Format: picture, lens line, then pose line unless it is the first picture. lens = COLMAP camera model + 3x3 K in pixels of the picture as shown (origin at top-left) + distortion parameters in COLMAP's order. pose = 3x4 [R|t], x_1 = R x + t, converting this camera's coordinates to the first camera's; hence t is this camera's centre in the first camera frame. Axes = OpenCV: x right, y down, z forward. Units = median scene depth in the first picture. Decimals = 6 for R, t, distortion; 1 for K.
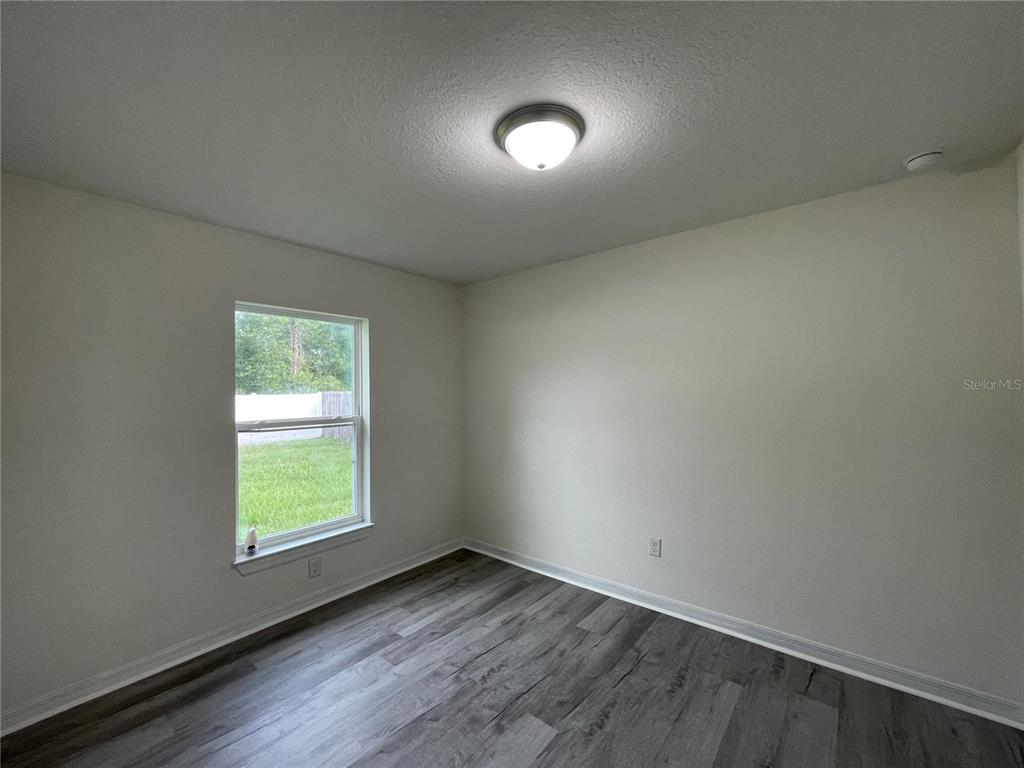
lens RADIAL K [[415.2, 0, 506.0], [0, 415.2, 385.9], [0, 0, 1]] dist [0.002118, 0.000795]
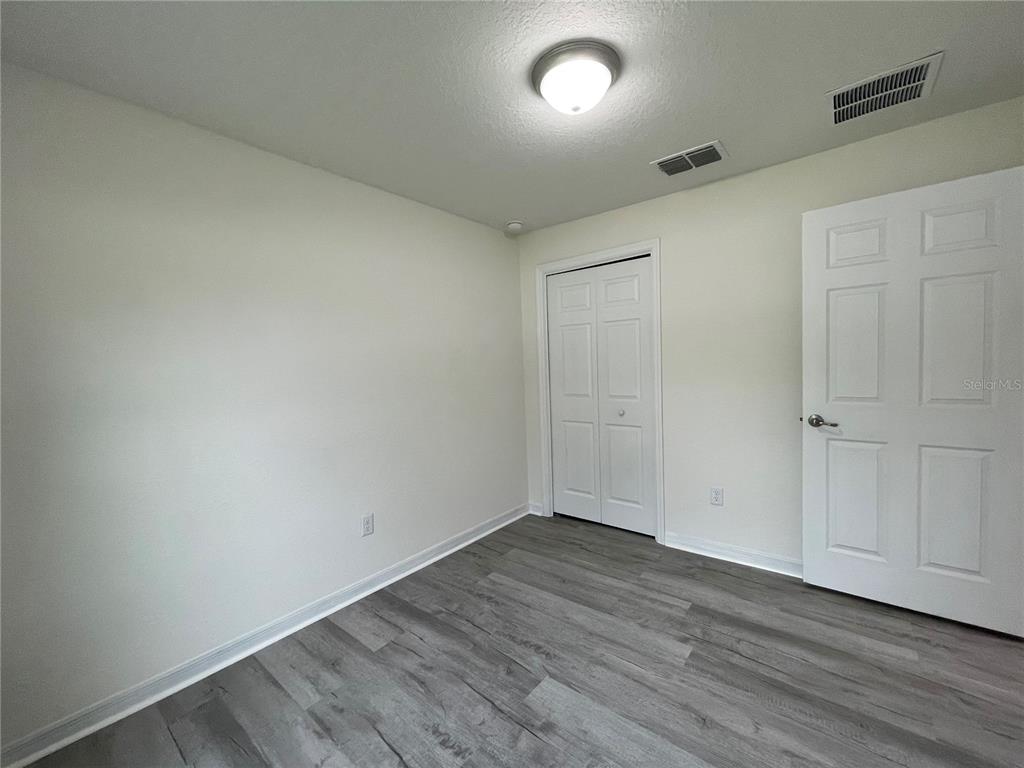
lens RADIAL K [[415.2, 0, 510.1], [0, 415.2, 387.7], [0, 0, 1]] dist [0.002118, 0.000795]
pose [[-0.004060, -0.042243, 0.999099, -0.677123], [0.018345, 0.998936, 0.042311, 0.064422], [-0.999823, 0.018501, -0.003281, 0.852113]]
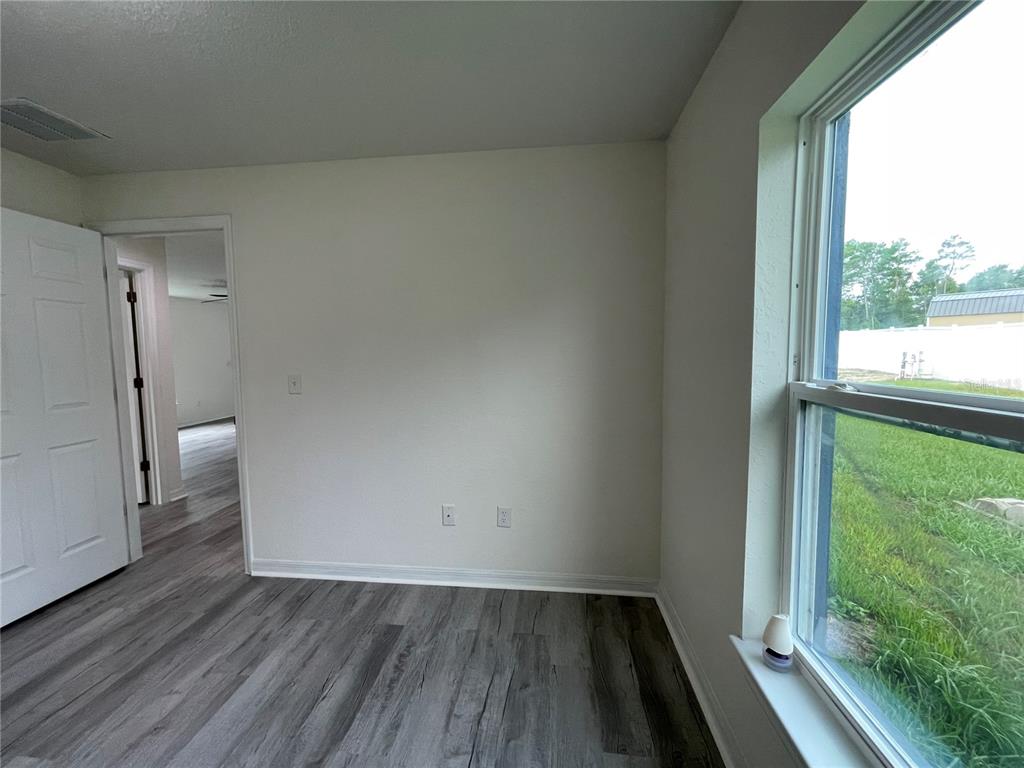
lens RADIAL K [[415.2, 0, 509.2], [0, 415.2, 382.5], [0, 0, 1]] dist [0.002118, 0.000795]
pose [[-0.831681, 0.065677, -0.551356, -0.154281], [0.036403, 0.997293, 0.063886, 0.063683], [0.554059, 0.033062, -0.831821, 1.404858]]
